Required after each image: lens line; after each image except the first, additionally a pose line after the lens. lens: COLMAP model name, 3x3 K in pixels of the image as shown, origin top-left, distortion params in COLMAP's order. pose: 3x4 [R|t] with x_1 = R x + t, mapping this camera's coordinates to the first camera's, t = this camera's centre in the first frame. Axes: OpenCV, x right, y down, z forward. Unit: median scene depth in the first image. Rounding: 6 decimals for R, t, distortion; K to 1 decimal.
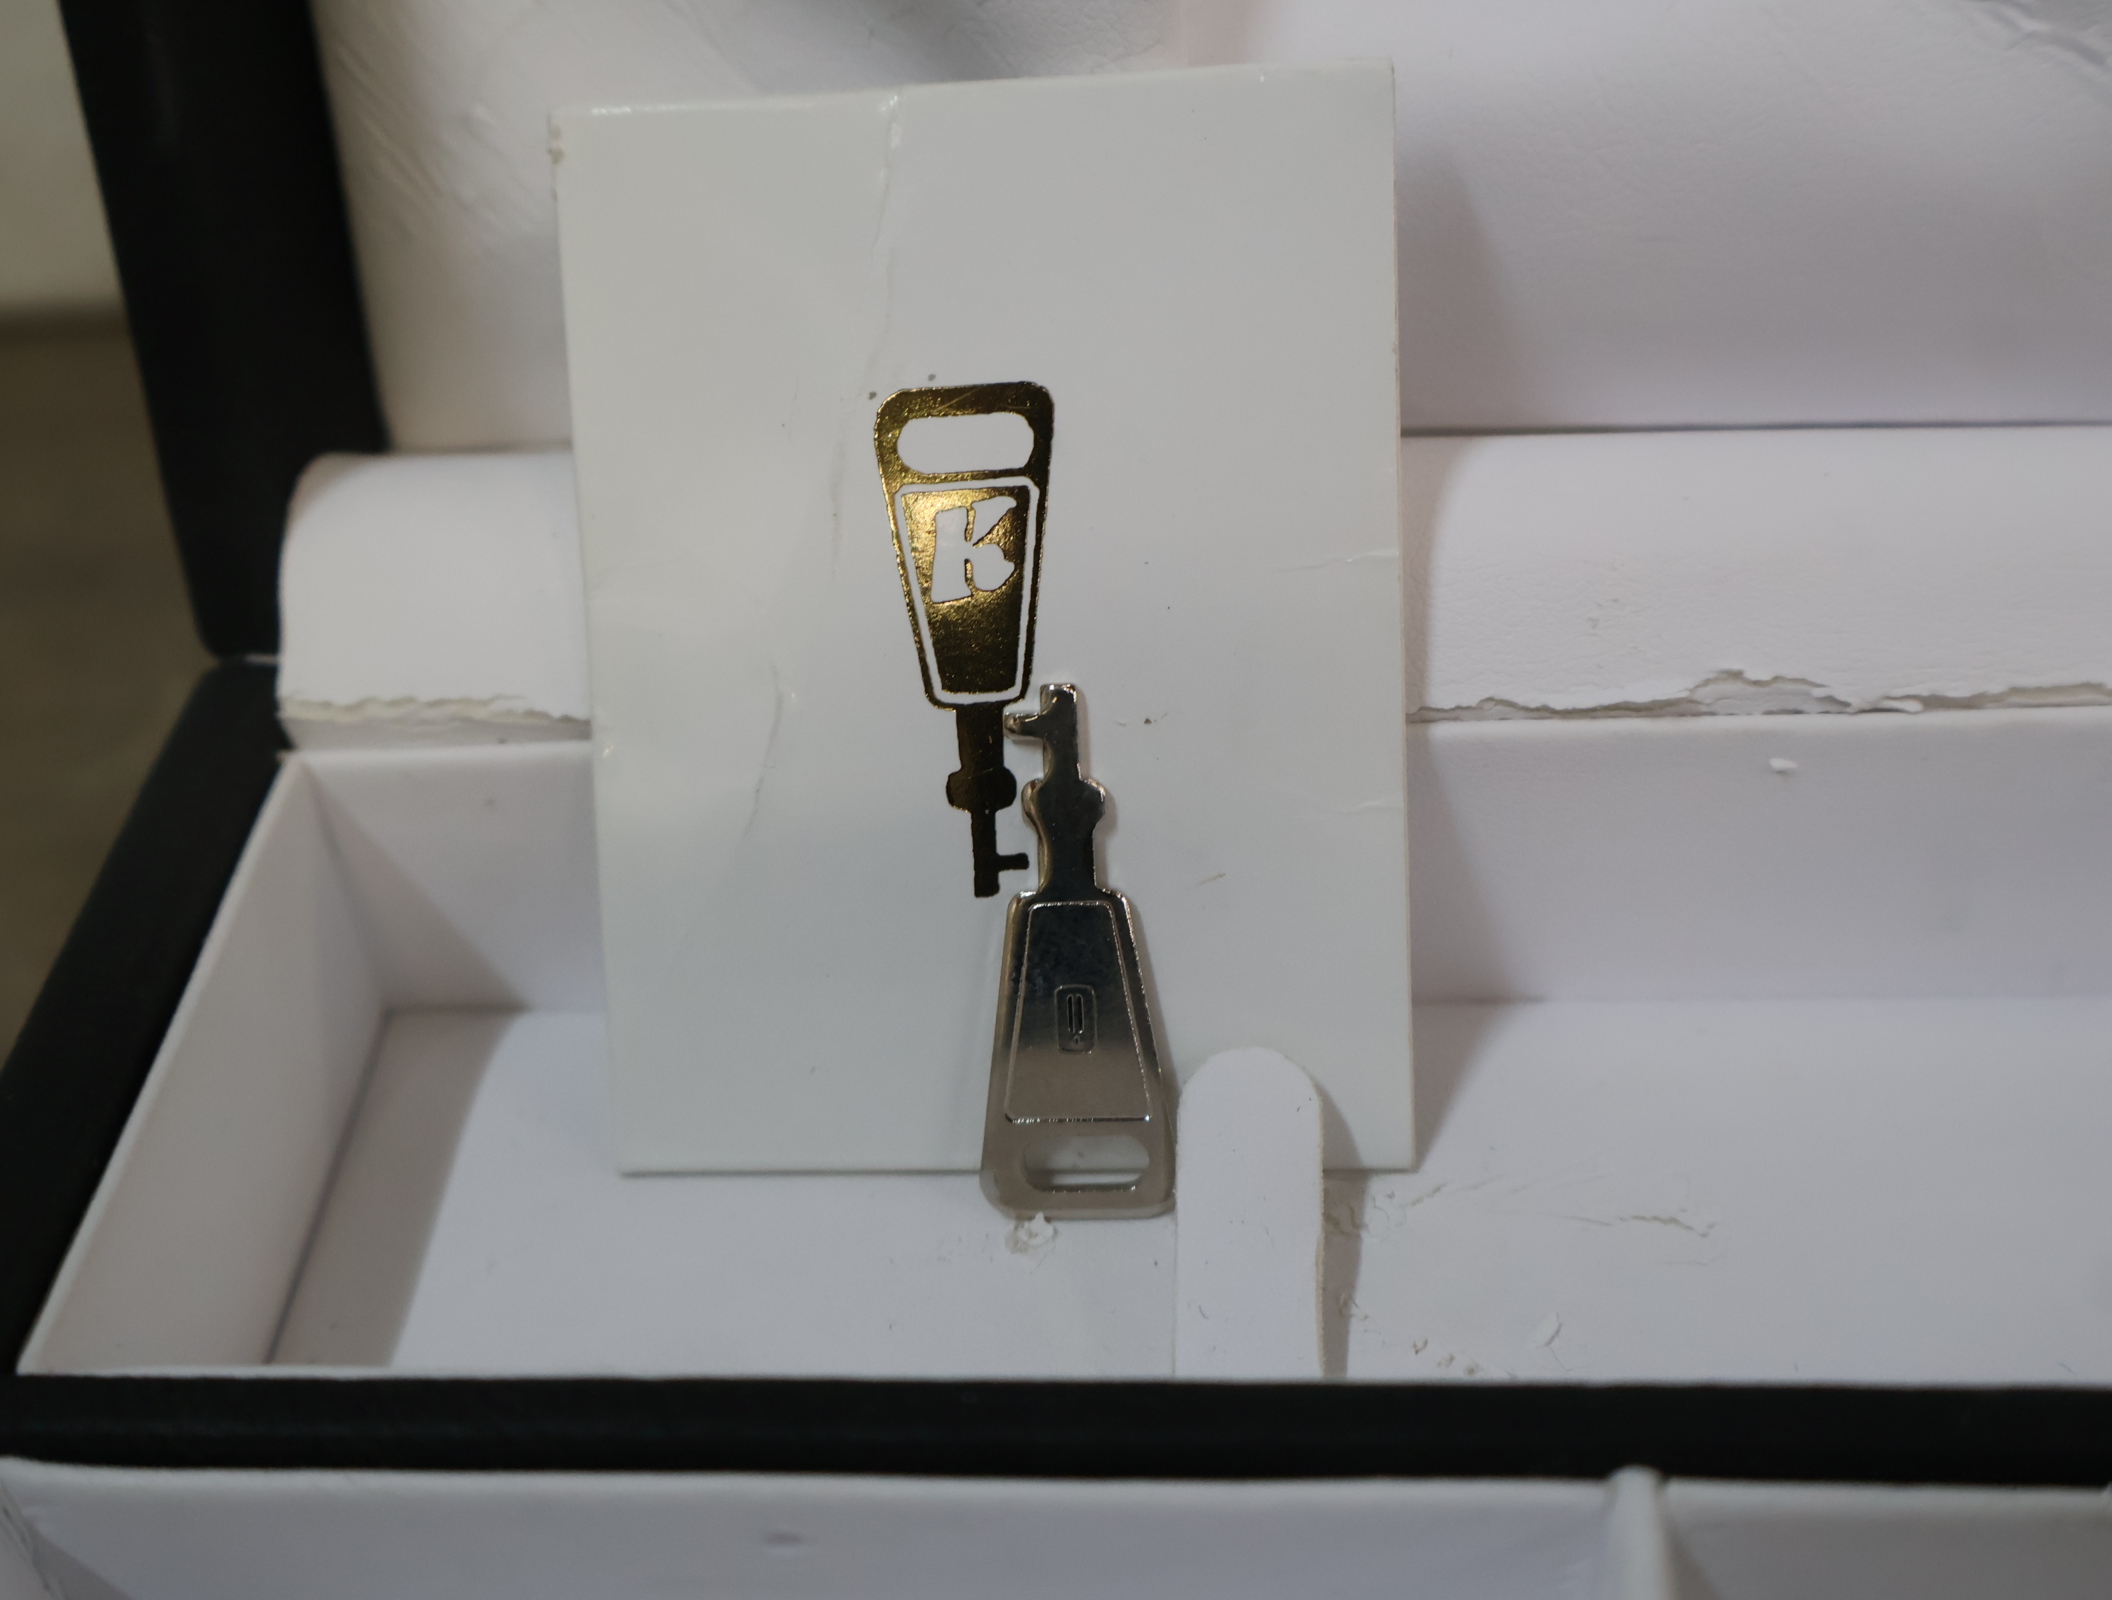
lens RADIAL K [[2677.5, 0, 1060.0], [0, 2677.5, 809.3], [0, 0, 1]] dist [0.004397, 0.000000]
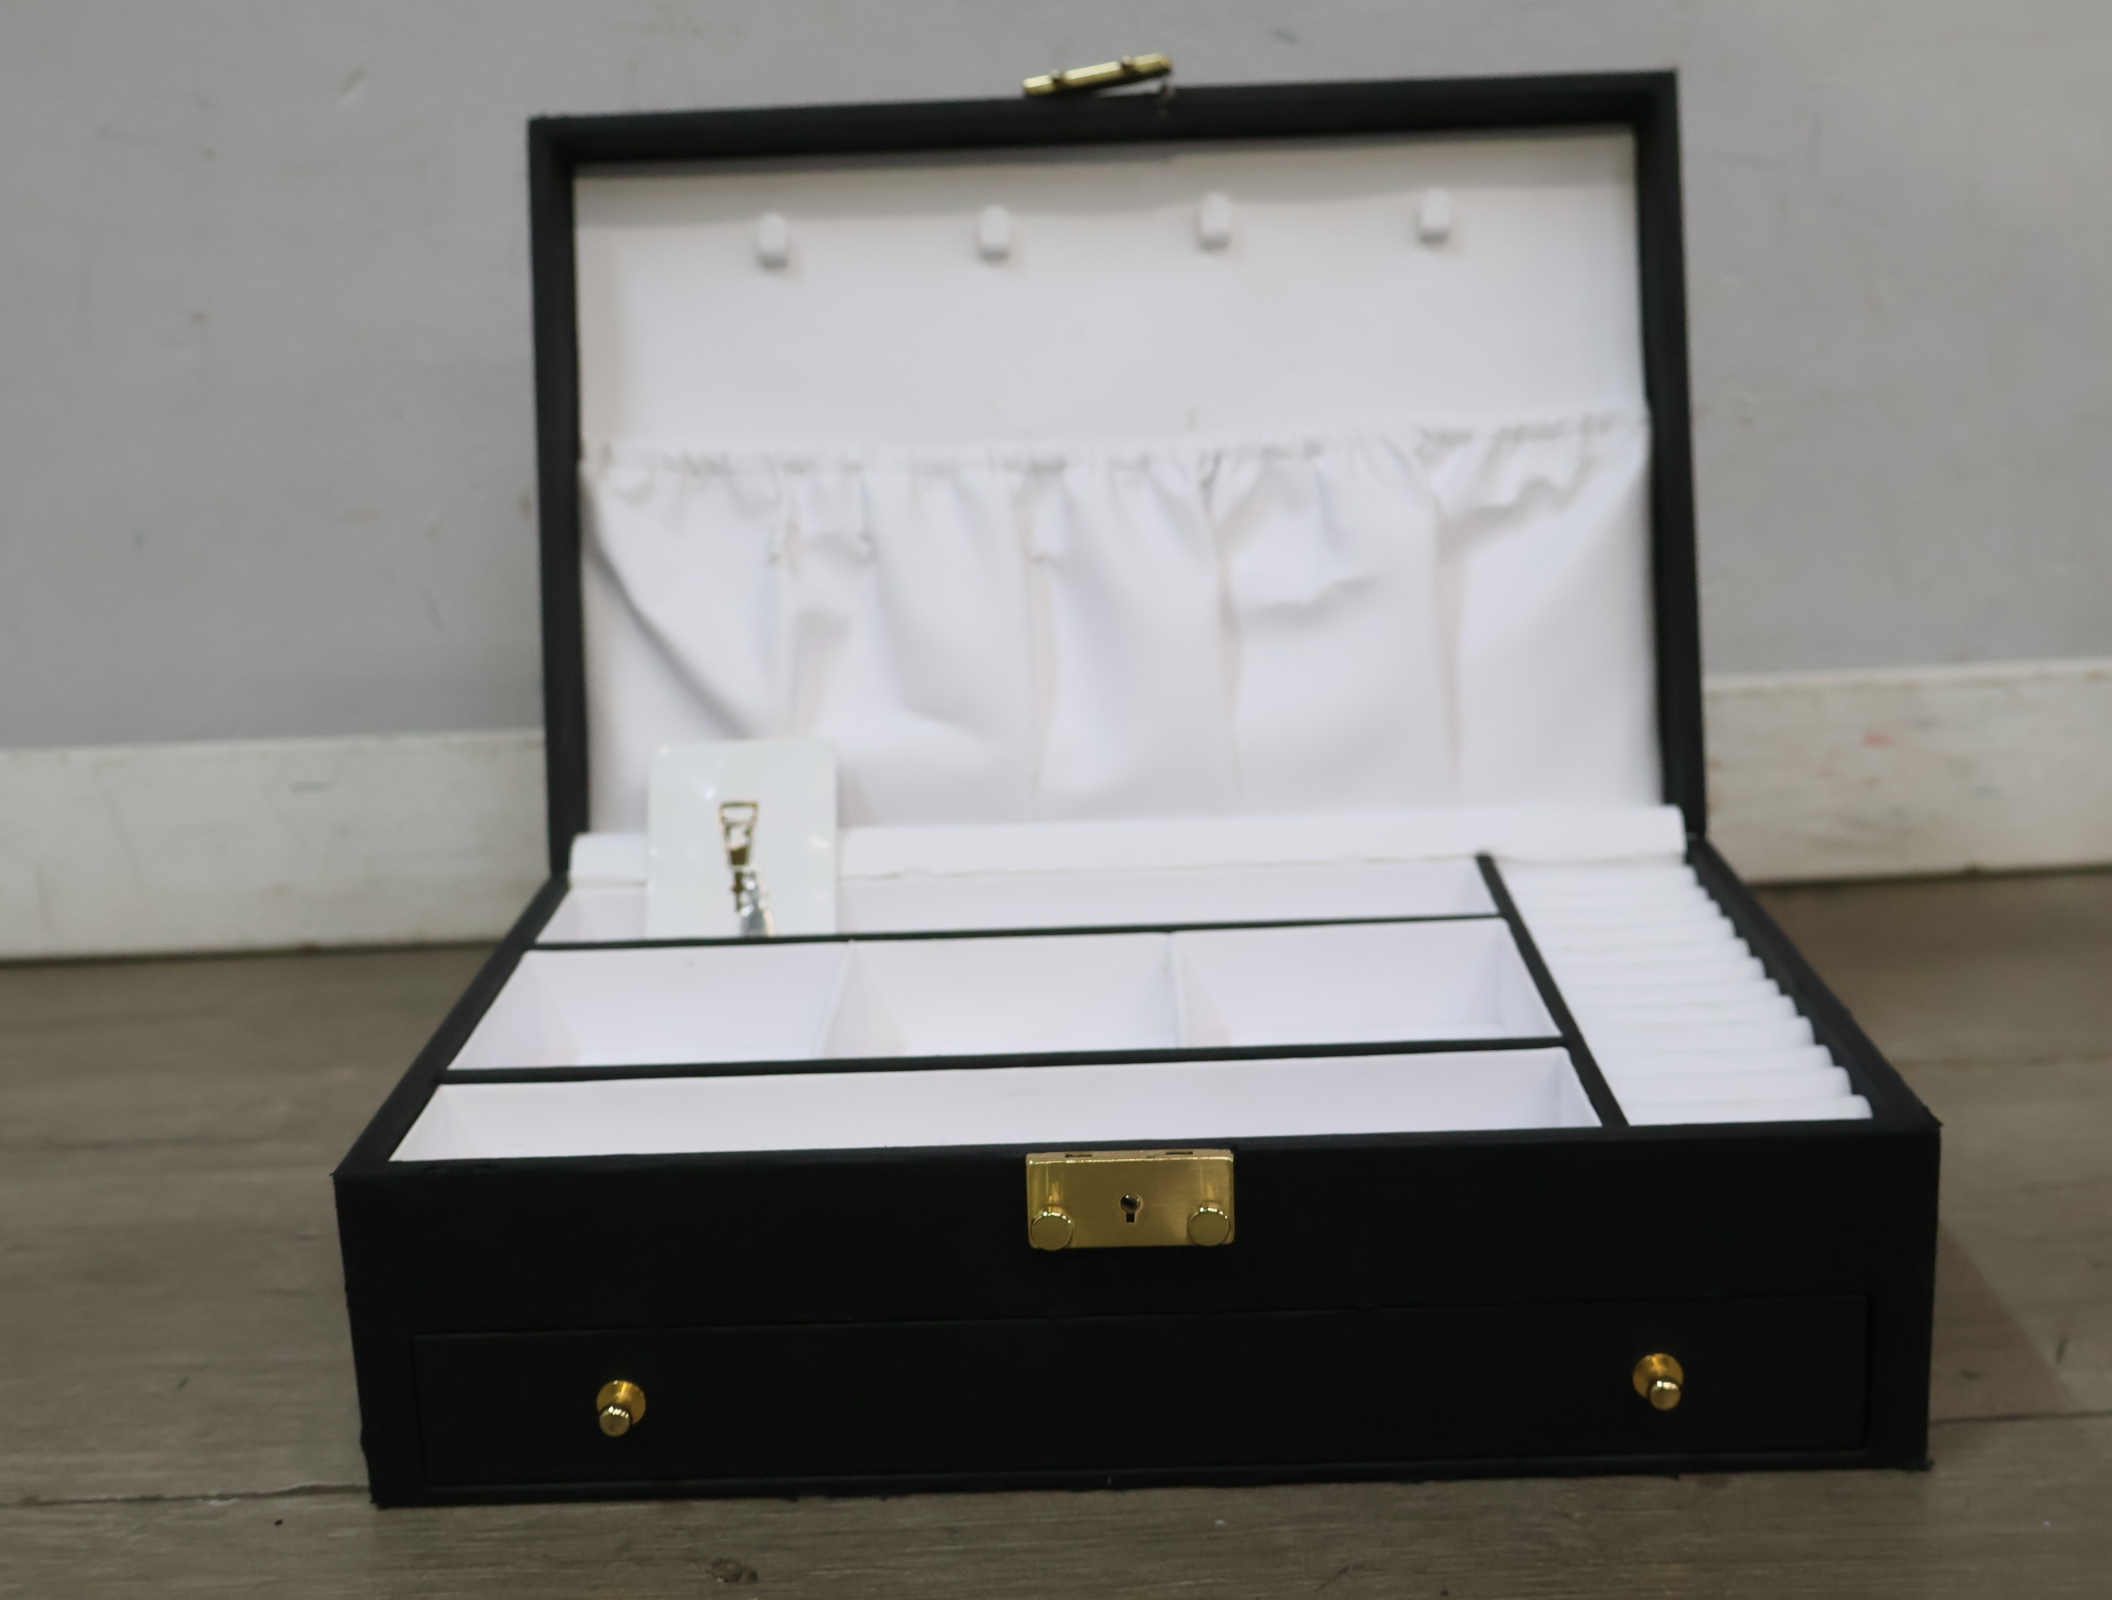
lens RADIAL K [[2677.5, 0, 1060.0], [0, 2677.5, 790.1], [0, 0, 1]] dist [0.004397, 0.000000]
pose [[0.997624, 0.035168, 0.059236, 0.228775], [-0.003568, 0.885101, -0.465385, 1.867625], [-0.068796, 0.464068, 0.883124, -2.941826]]
